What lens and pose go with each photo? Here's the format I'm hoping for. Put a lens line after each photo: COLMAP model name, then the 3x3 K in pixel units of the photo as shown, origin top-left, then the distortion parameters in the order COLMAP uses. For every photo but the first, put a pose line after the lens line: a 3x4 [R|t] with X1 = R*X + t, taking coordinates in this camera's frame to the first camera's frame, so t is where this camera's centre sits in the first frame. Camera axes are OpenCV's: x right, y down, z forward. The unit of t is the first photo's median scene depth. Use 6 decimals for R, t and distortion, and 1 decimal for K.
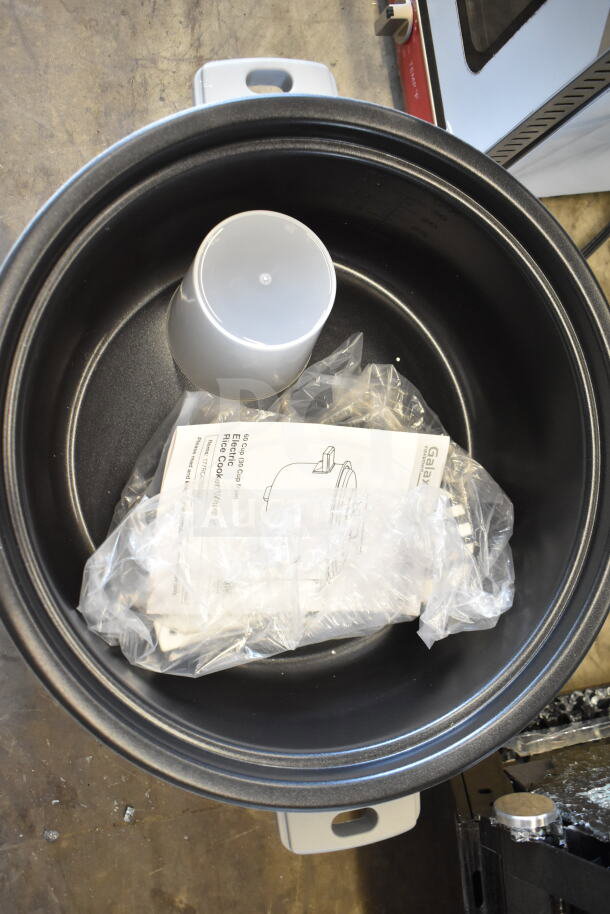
lens RADIAL K [[855.8, 0, 303.0], [0, 855.8, 457.6], [0, 0, 1]] dist [-0.008977, 0.000000]
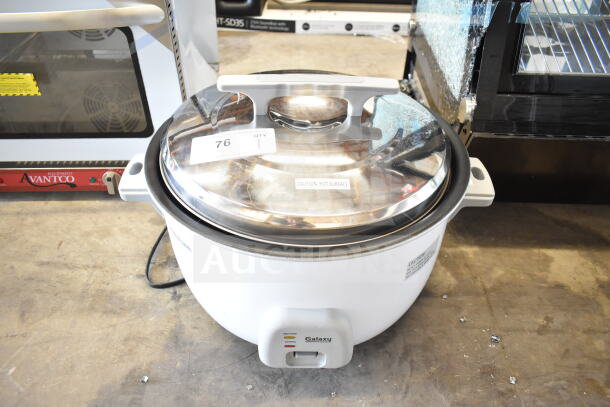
lens RADIAL K [[465.6, 0, 304.5], [0, 465.6, 204.5], [0, 0, 1]] dist [-0.009855, 0.006952]
pose [[0.123780, -0.813443, 0.568321, -0.574386], [0.992201, 0.109918, -0.058775, 0.051059], [-0.014658, 0.571164, 0.820705, 0.058651]]
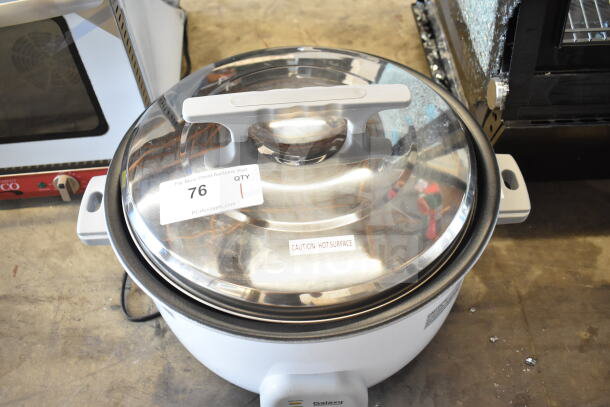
lens RADIAL K [[571.1, 0, 304.8], [0, 571.1, 201.6], [0, 0, 1]] dist [-0.008977, 0.000000]
pose [[0.065628, -0.911260, 0.406570, -0.386872], [0.997669, 0.052279, -0.043867, 0.040321], [0.018719, 0.408501, 0.912566, -0.064650]]
